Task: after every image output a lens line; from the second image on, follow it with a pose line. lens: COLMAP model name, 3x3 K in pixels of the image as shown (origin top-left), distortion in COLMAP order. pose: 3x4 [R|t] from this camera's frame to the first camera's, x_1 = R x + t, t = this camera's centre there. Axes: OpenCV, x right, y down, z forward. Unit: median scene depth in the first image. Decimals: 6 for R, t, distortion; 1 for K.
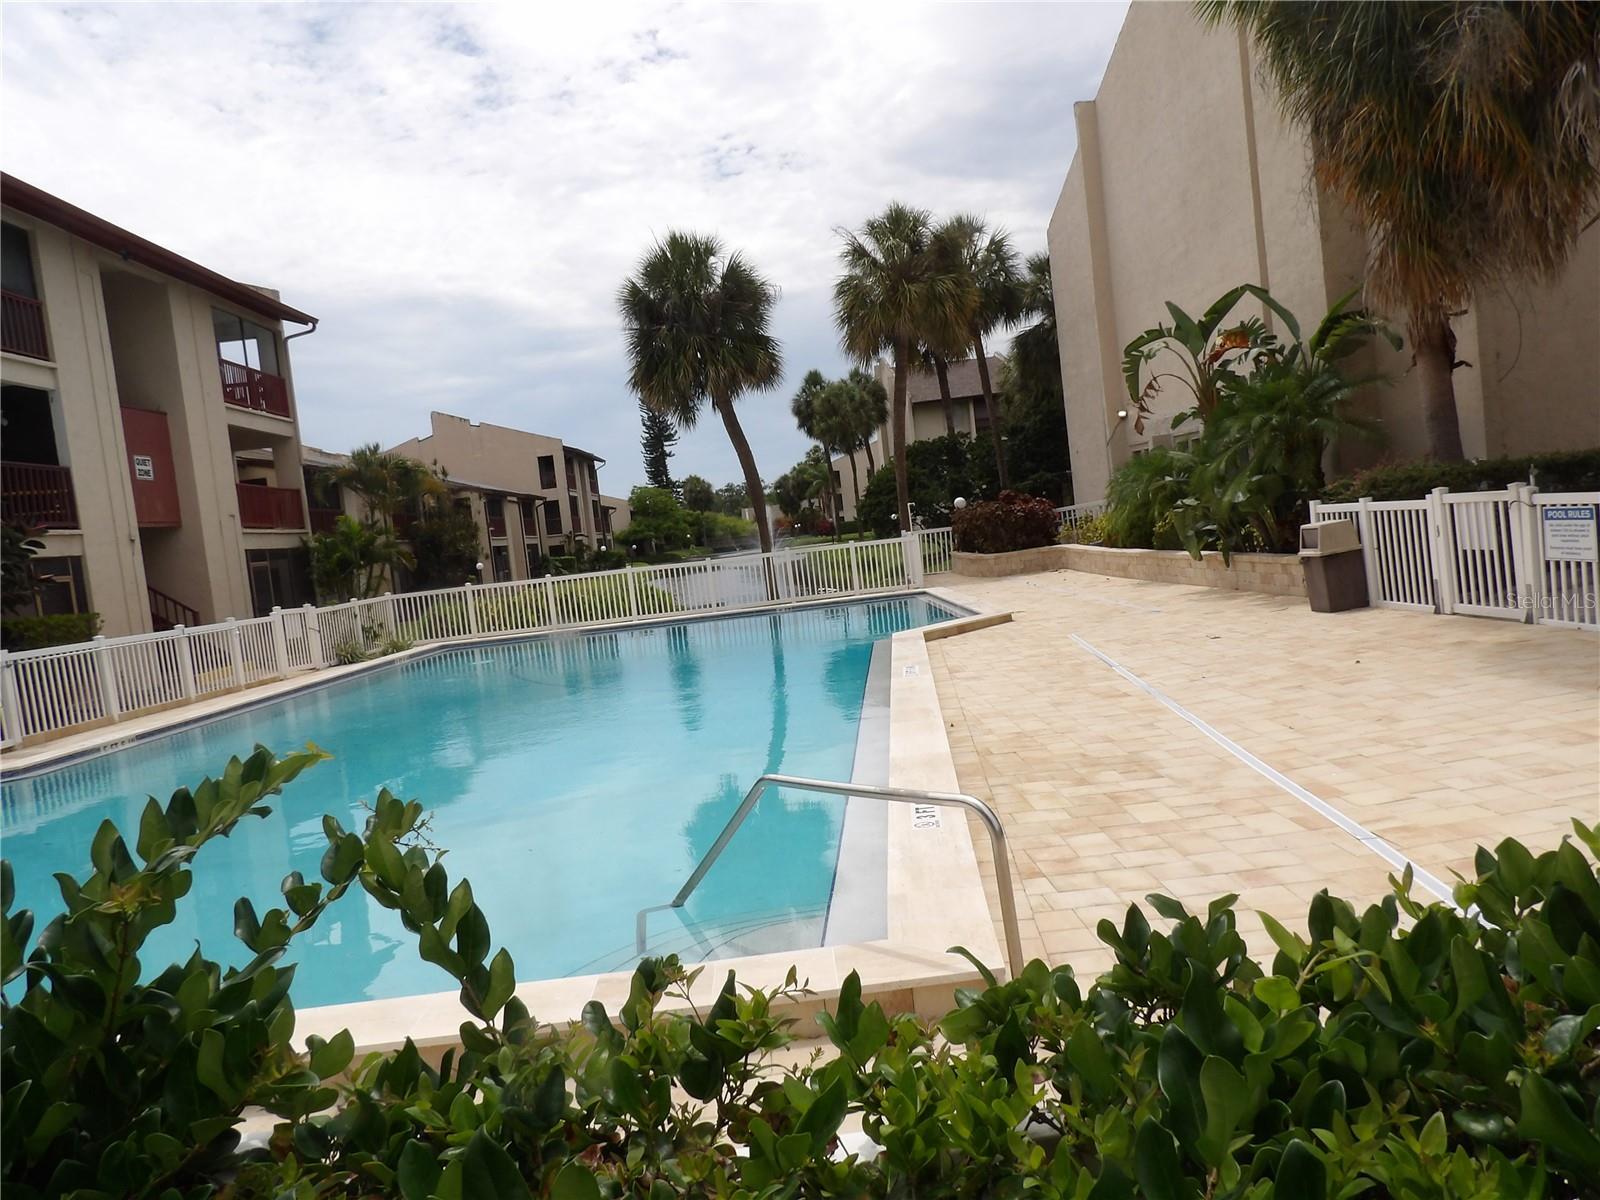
lens RADIAL K [[1144.7, 0, 824.0], [0, 1144.7, 599.6], [0, 0, 1]] dist [-0.008127, -0.003641]
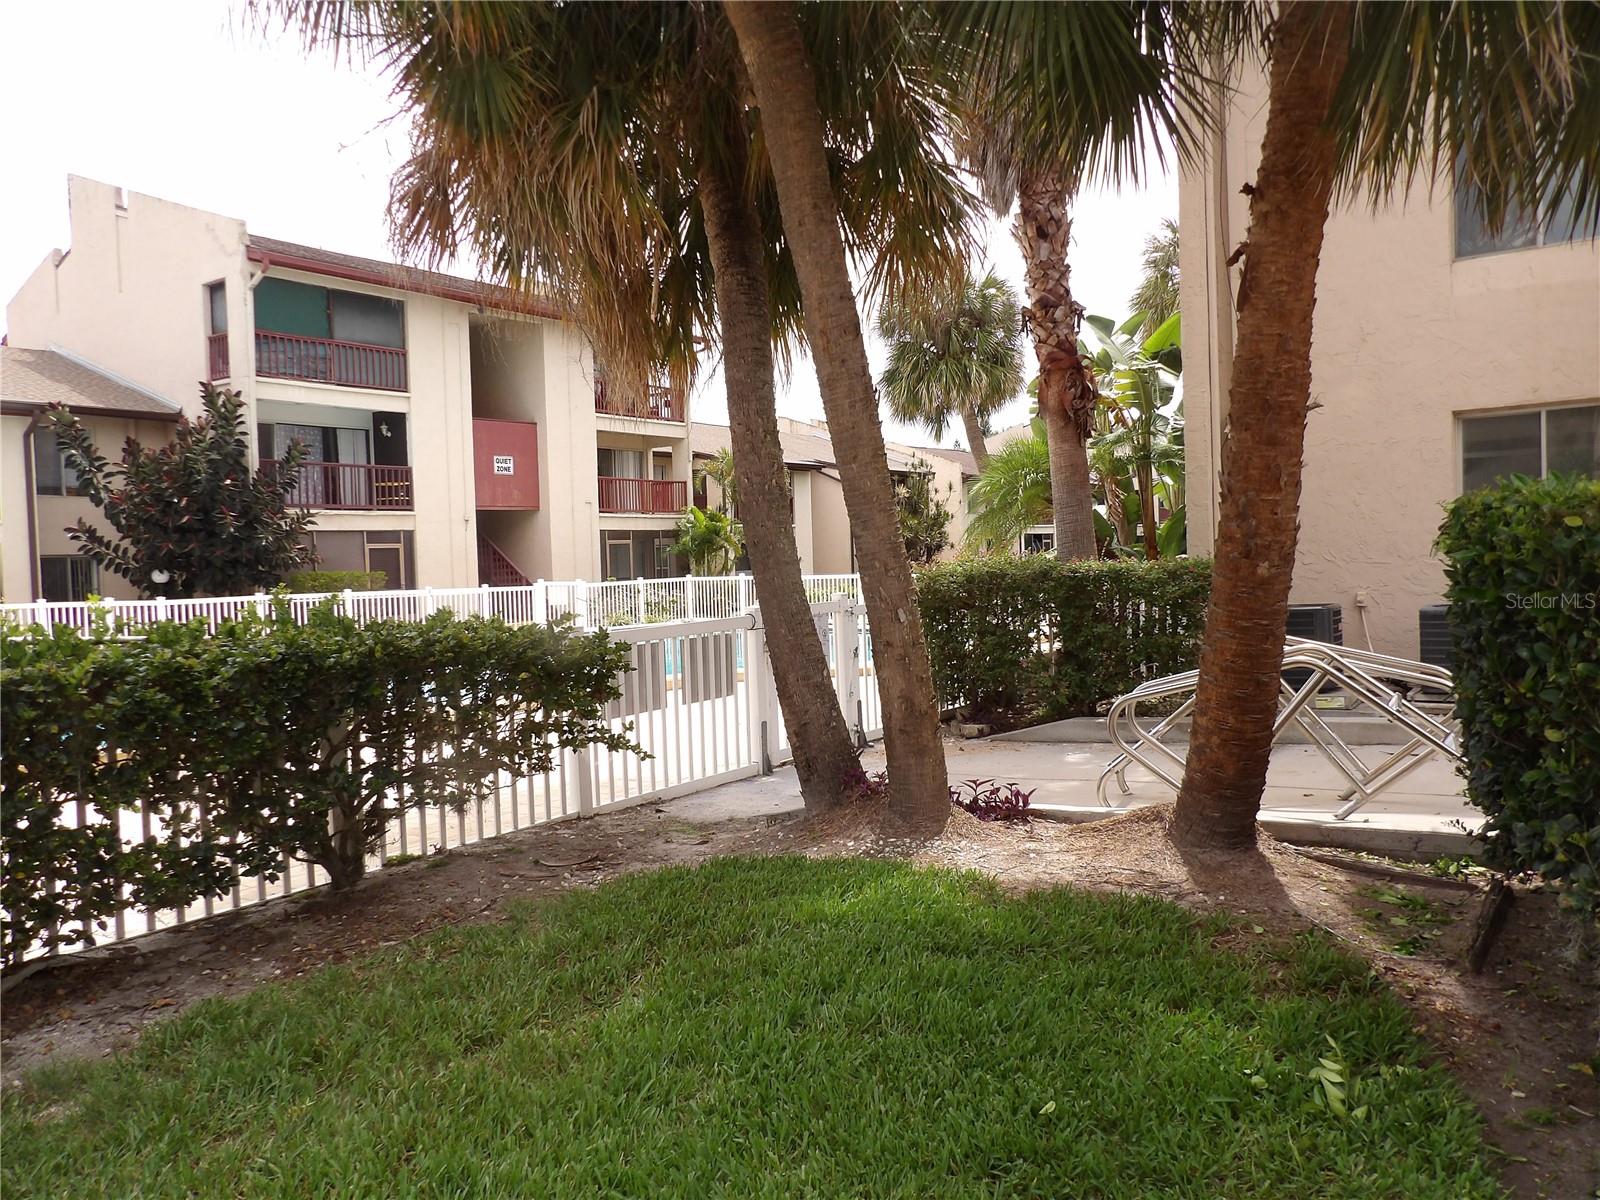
lens RADIAL K [[1152.4, 0, 800.0], [0, 1152.4, 600.0], [0, 0, 1]] dist [-0.003330, 0.009677]
pose [[0.779501, 0.113475, -0.616036, 0.437492], [-0.098806, 0.993417, 0.057966, -0.058750], [0.618559, 0.015683, 0.785582, 0.124657]]
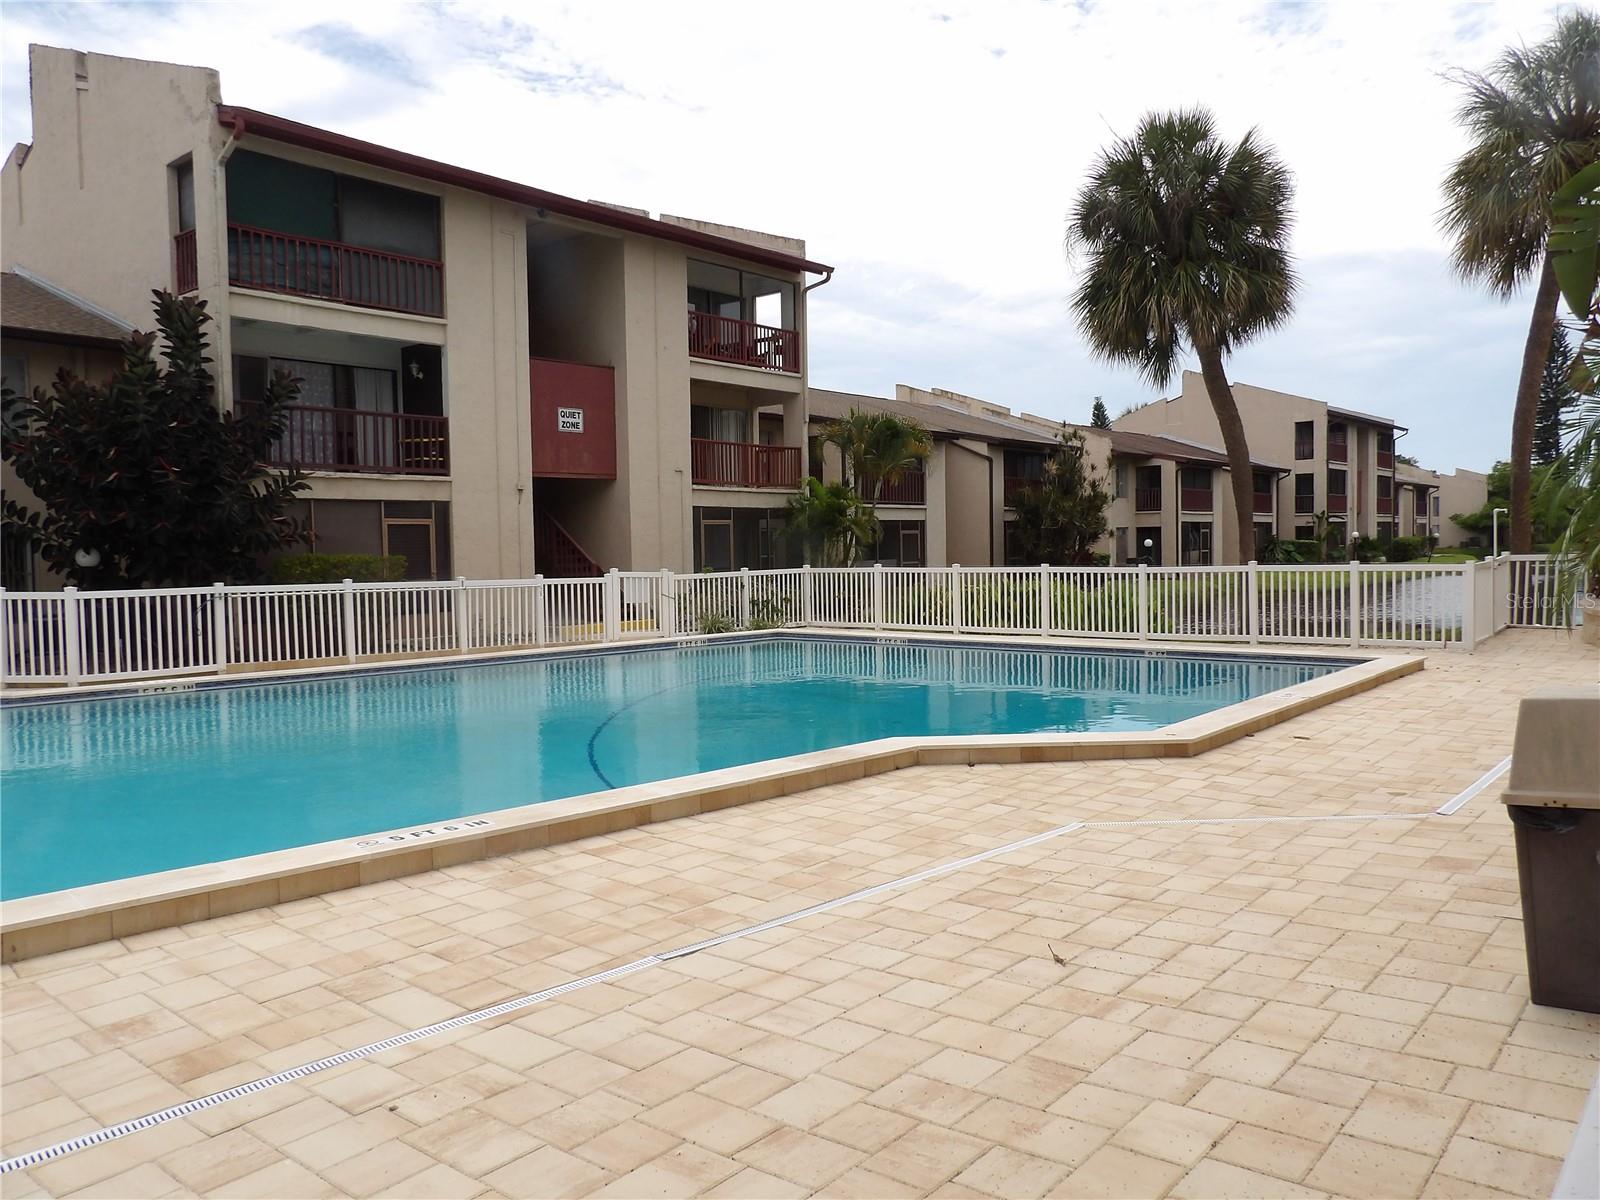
lens RADIAL K [[1152.4, 0, 800.0], [0, 1152.4, 600.0], [0, 0, 1]] dist [-0.003330, 0.009677]
pose [[0.726690, 0.130205, -0.674513, 0.234694], [-0.108463, 0.991305, 0.074504, -0.044620], [0.678349, 0.019018, 0.734494, 0.307756]]
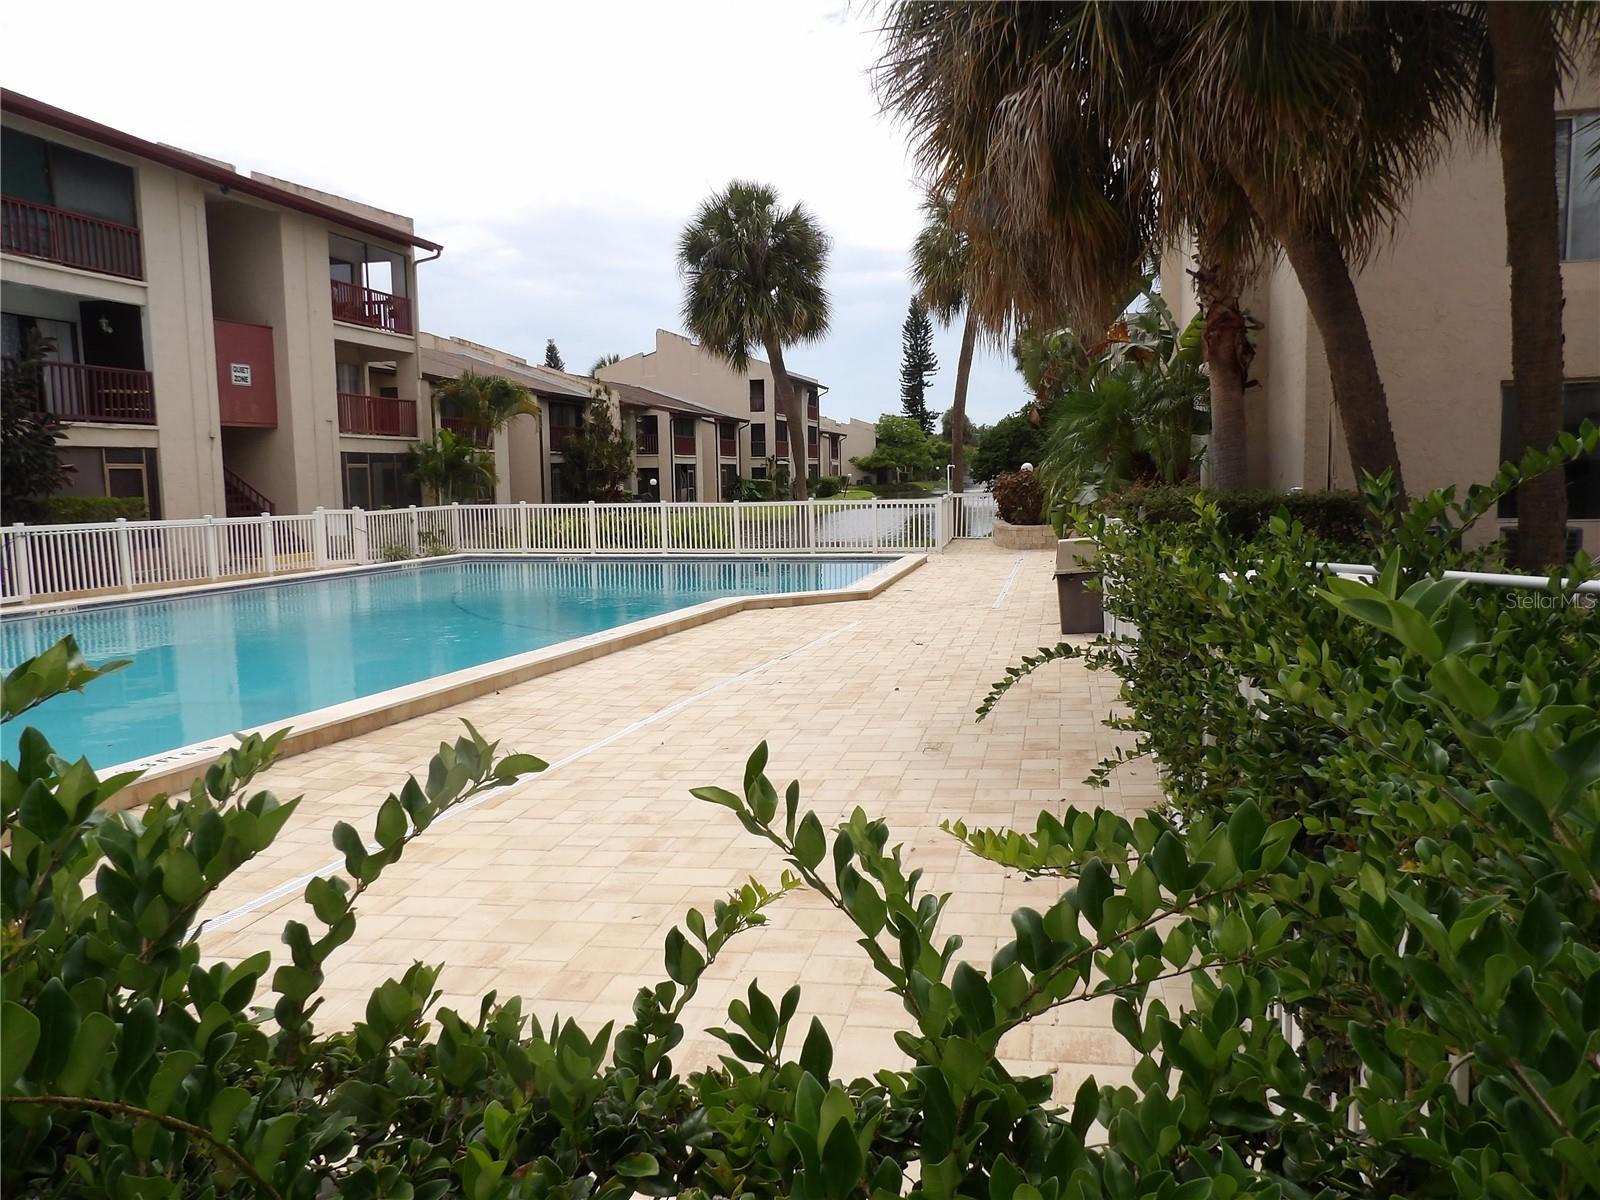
lens RADIAL K [[1152.4, 0, 800.0], [0, 1152.4, 600.0], [0, 0, 1]] dist [-0.003330, 0.009677]
pose [[0.959660, 0.124933, -0.251881, 0.224461], [-0.109281, 0.991158, 0.075255, -0.032016], [0.259056, -0.044693, 0.964828, 0.005837]]
